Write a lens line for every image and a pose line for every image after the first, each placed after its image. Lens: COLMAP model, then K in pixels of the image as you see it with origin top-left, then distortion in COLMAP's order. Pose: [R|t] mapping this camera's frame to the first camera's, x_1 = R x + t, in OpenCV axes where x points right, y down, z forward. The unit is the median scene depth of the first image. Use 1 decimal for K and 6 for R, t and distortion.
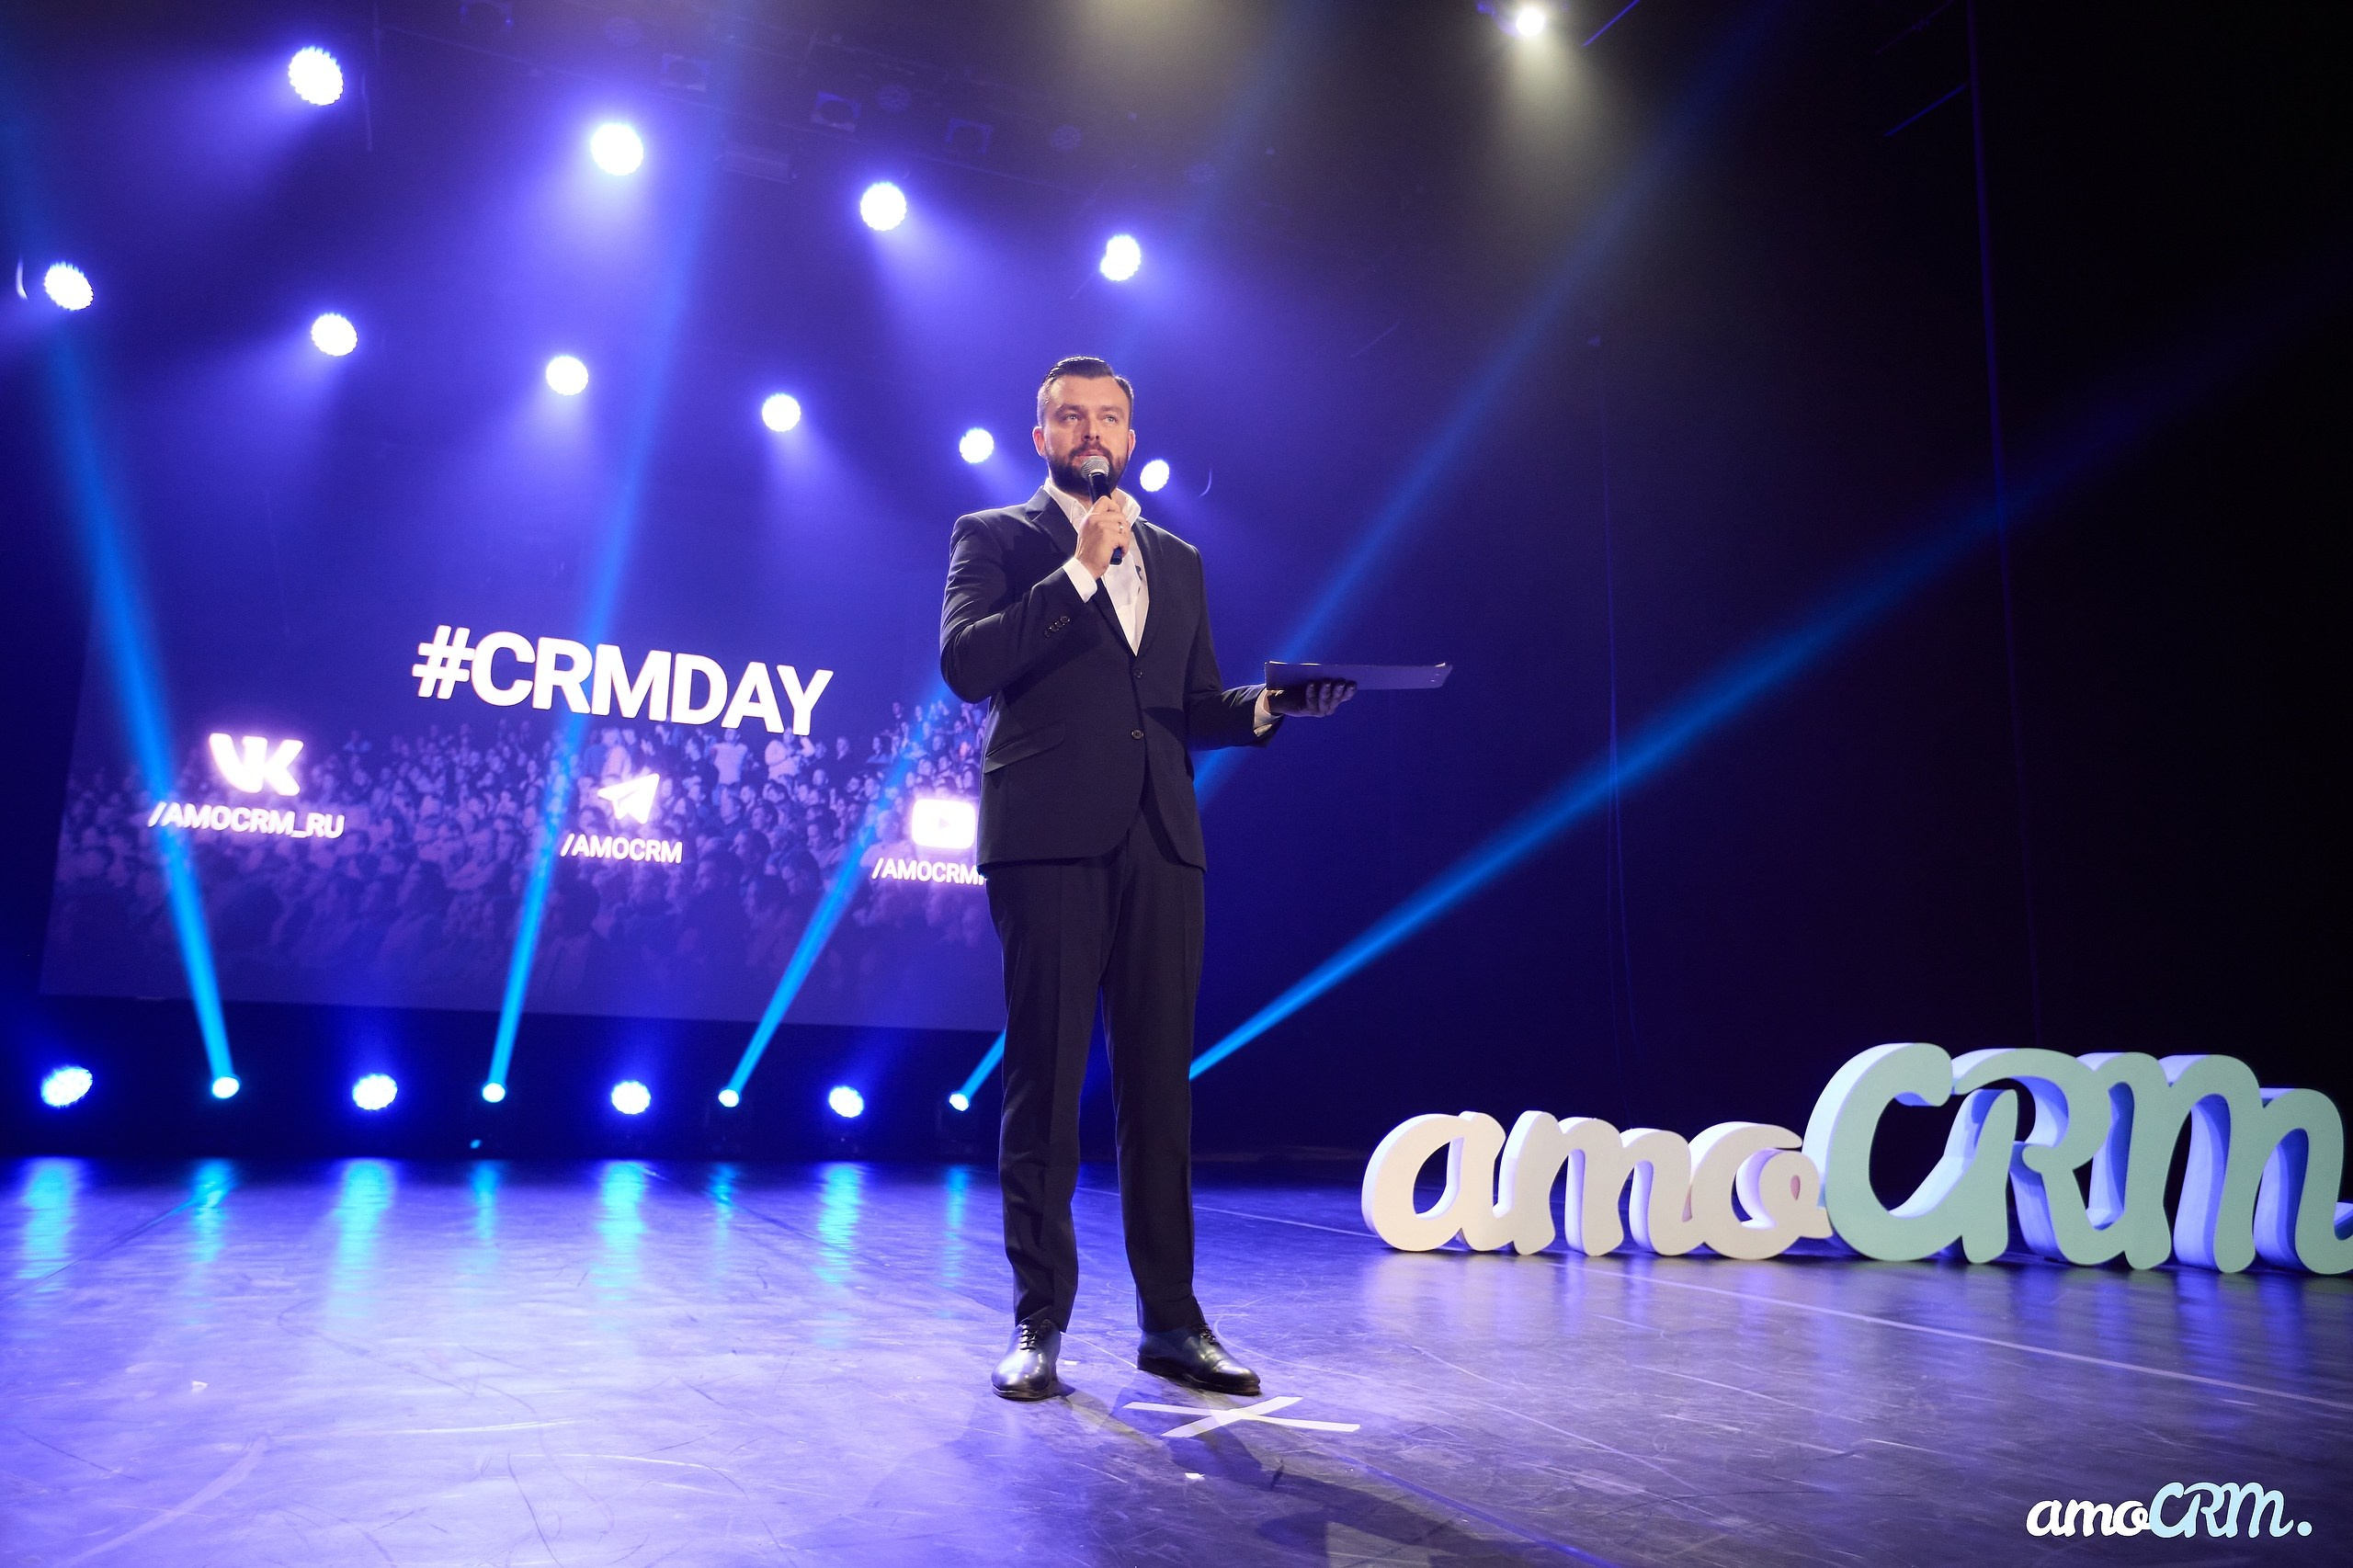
lens RADIAL K [[1754.2, 0, 1192.6], [0, 1754.2, 789.0], [0, 0, 1]] dist [0.012851, 0.043320]
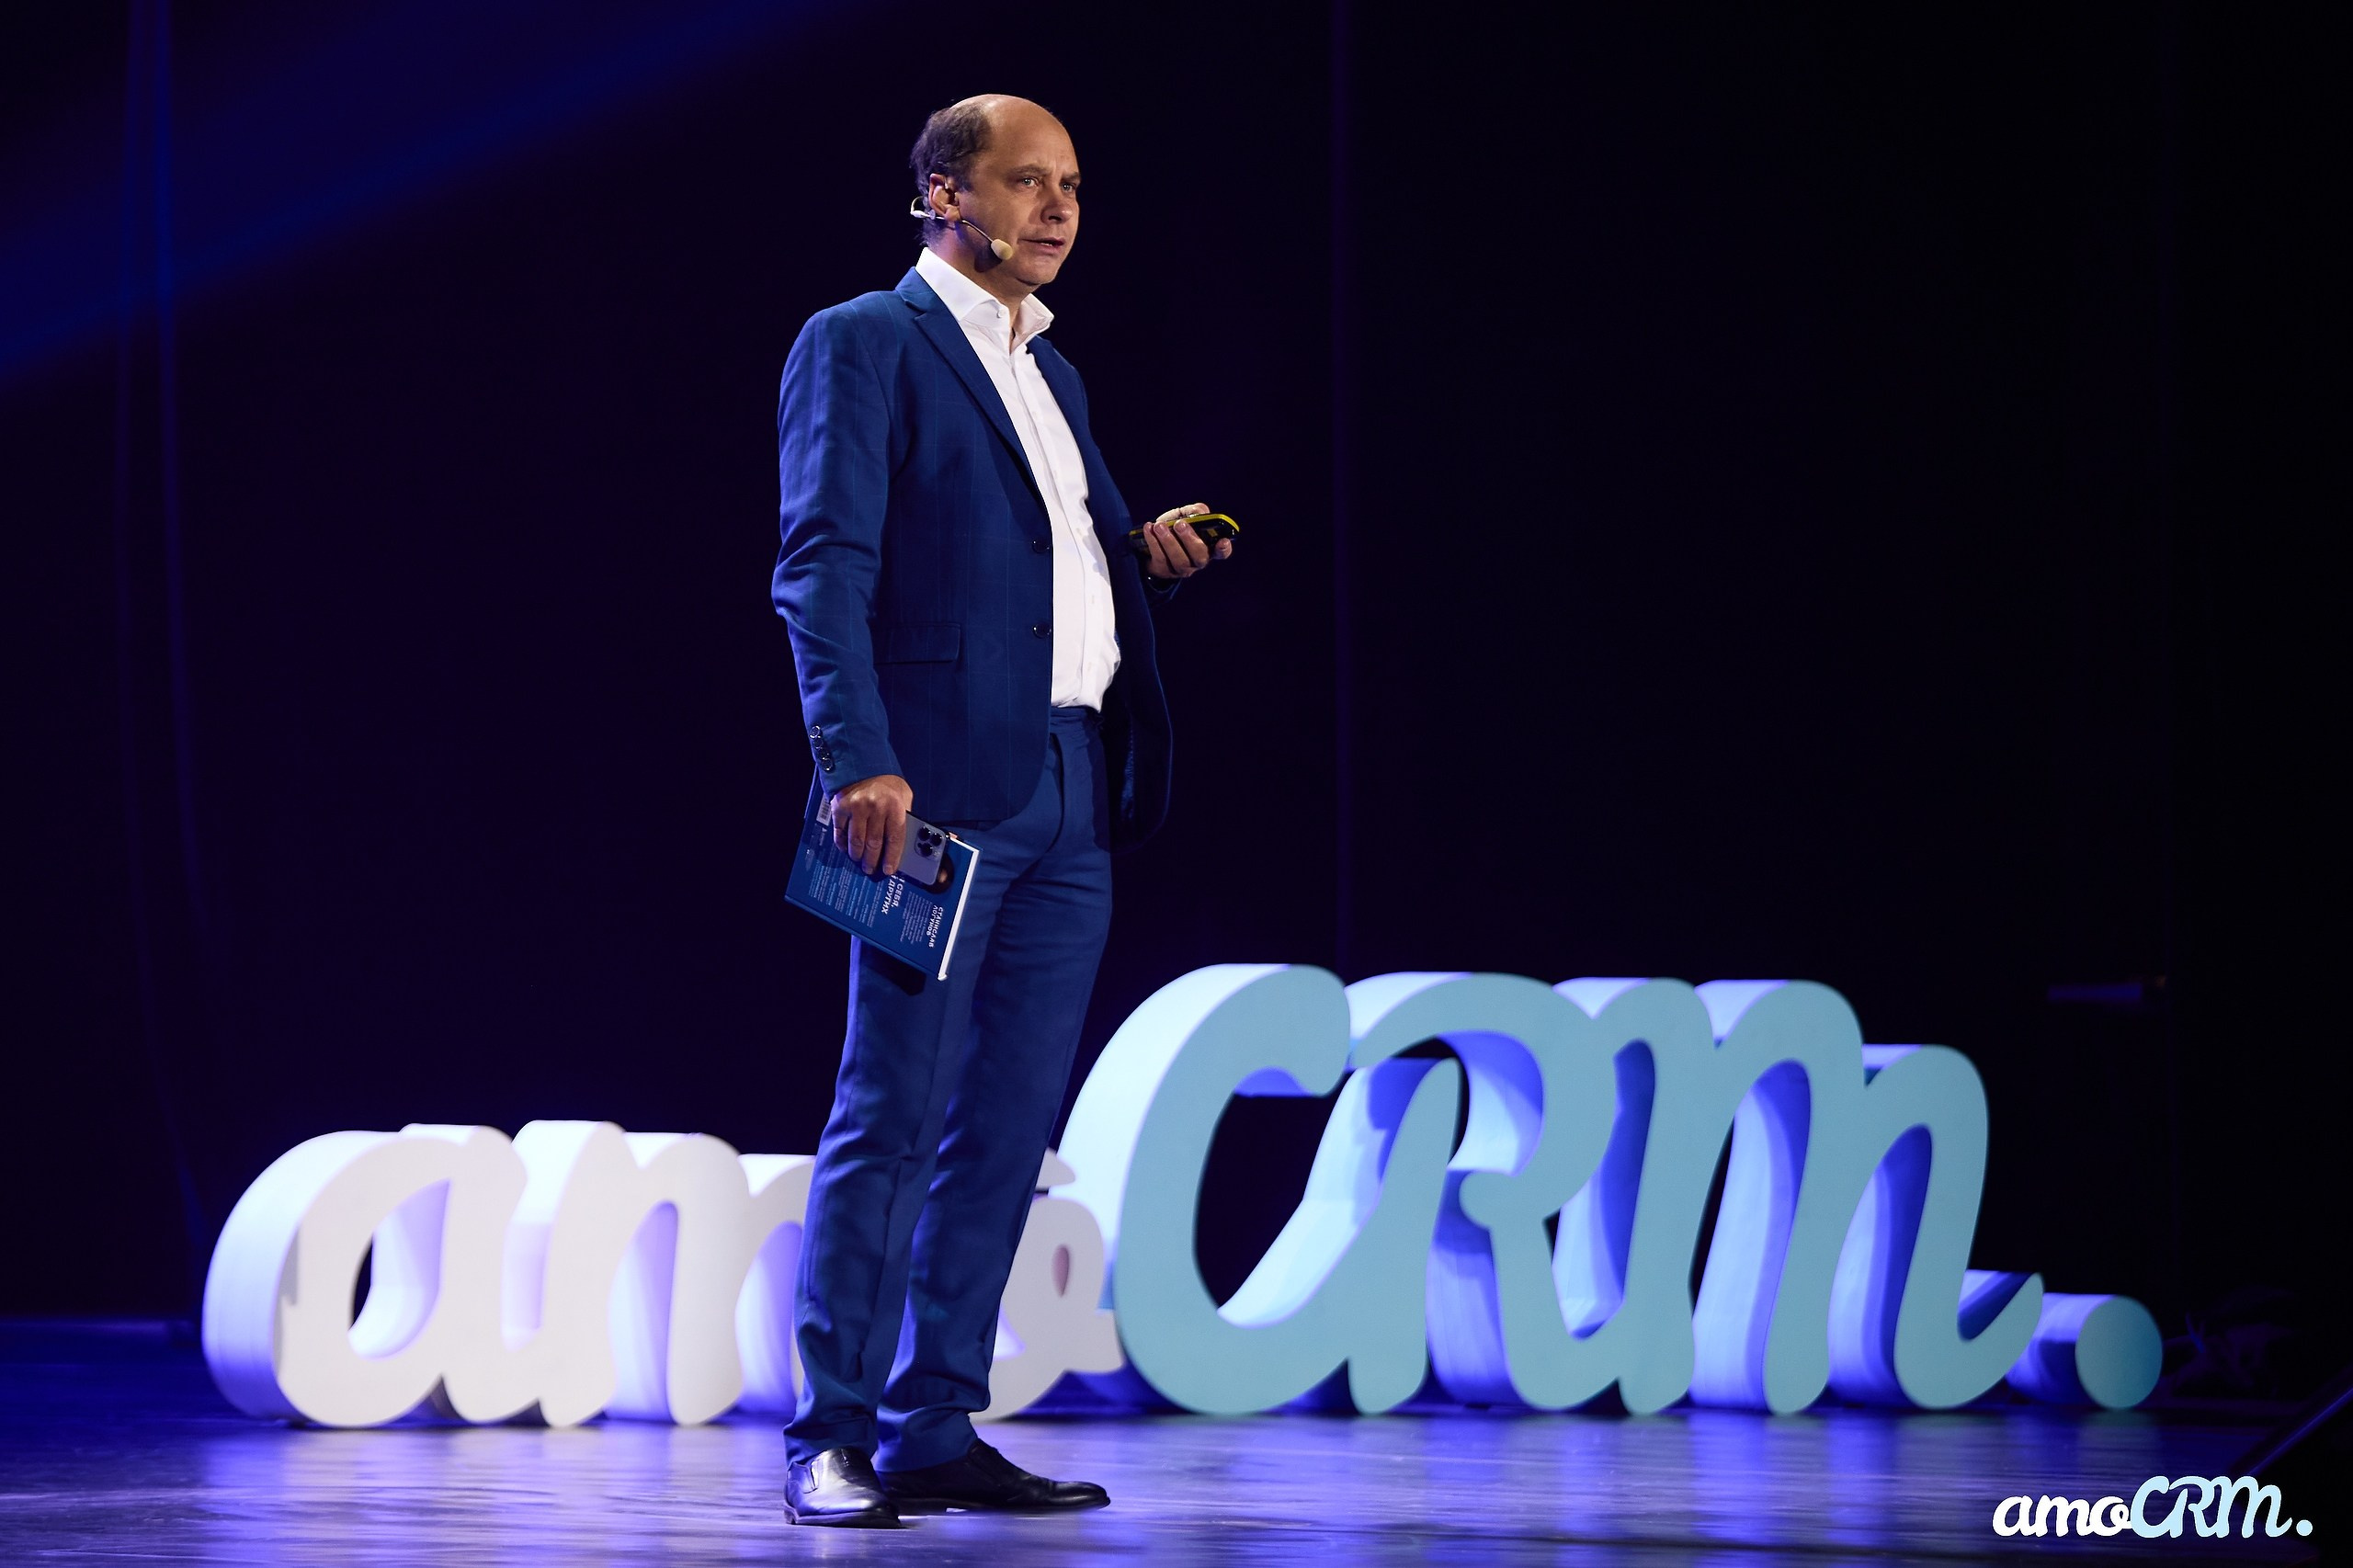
lens RADIAL K [[8889.0, 0, 1161.0], [0, 8889.0, 778.7], [0, 0, 1]] dist [0.554408, 0.000000]
pose [[0.852767, 0.007709, 0.522234, -0.861025], [-0.083695, 0.988987, 0.122067, -0.191731], [-0.515542, -0.147803, 0.844021, -0.981051]]
